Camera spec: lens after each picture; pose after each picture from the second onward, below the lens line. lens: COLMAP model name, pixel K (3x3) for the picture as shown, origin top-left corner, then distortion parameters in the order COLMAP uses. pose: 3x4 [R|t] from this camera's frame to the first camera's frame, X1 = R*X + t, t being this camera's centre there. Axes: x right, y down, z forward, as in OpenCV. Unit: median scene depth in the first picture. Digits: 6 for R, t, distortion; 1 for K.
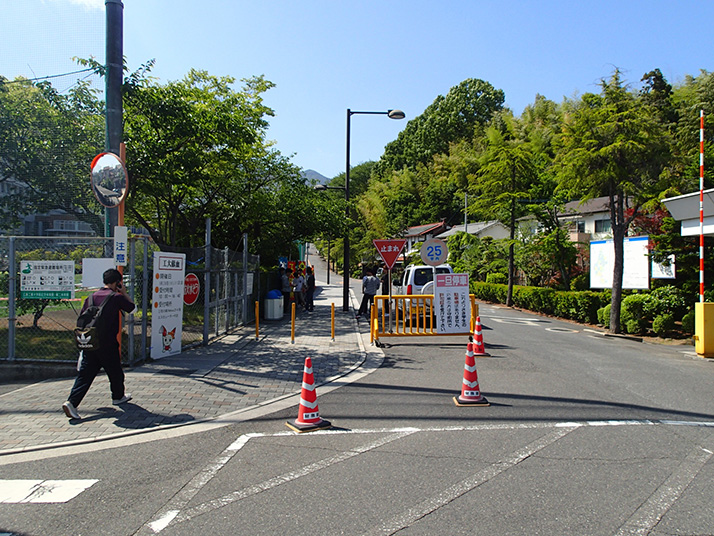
lens RADIAL K [[534.0, 0, 354.4], [0, 534.0, 268.4], [0, 0, 1]] dist [0.017506, 0.002194]
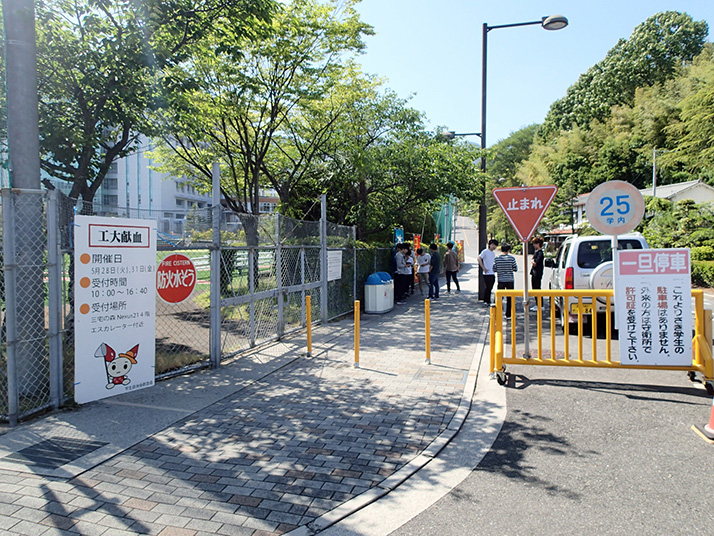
lens RADIAL K [[534.0, 0, 359.7], [0, 534.0, 265.1], [0, 0, 1]] dist [0.017506, 0.002194]
pose [[0.958450, -0.000432, -0.285261, 0.034574], [0.011539, 0.999239, 0.037257, 0.001535], [0.285028, -0.039001, 0.957725, 0.244961]]
